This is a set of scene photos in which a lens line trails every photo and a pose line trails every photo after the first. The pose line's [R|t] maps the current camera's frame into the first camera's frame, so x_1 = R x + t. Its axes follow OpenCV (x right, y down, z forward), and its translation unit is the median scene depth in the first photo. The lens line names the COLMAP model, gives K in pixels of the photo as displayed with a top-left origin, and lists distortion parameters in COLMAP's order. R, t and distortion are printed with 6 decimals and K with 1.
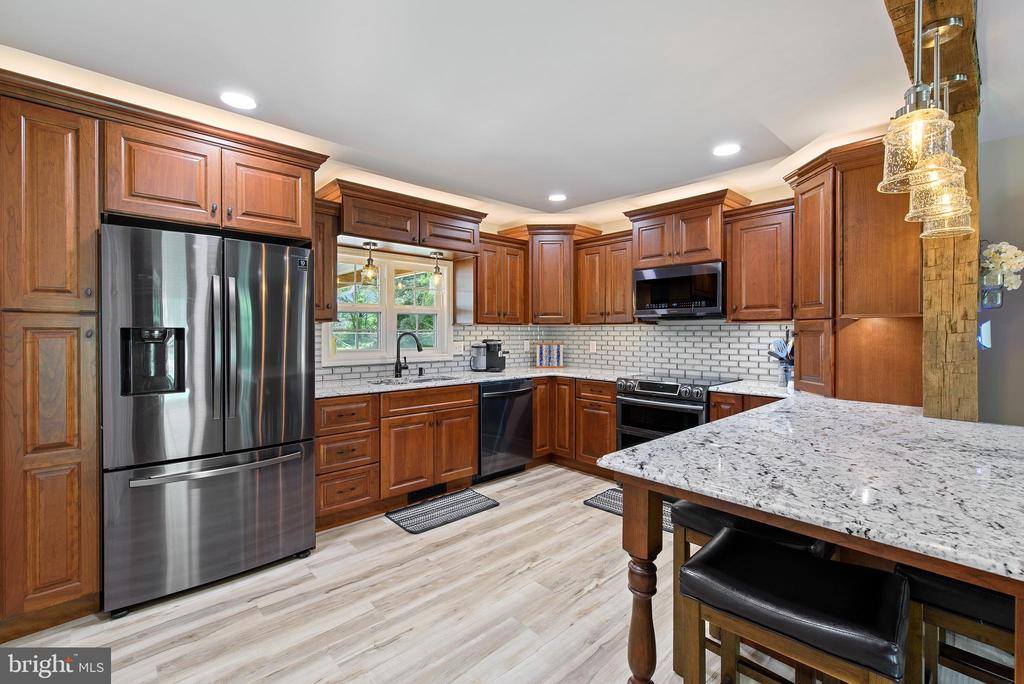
lens RADIAL K [[445.2, 0, 511.7], [0, 445.2, 332.7], [0, 0, 1]] dist [0.000605, 0.000007]
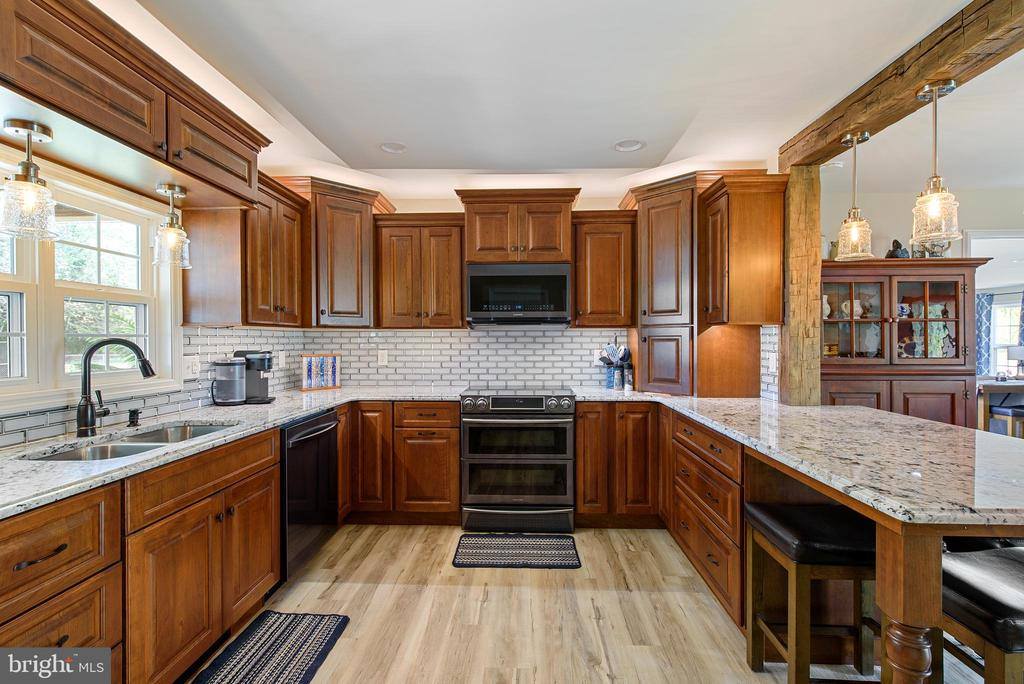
lens RADIAL K [[467.6, 0, 512.0], [0, 467.6, 342.0], [0, 0, 1]] dist [0.001676, 0.000179]
pose [[0.706819, -0.006128, 0.707368, -0.282711], [0.004037, 0.999981, 0.004630, 0.001902], [-0.707383, -0.000417, 0.706830, 0.334803]]
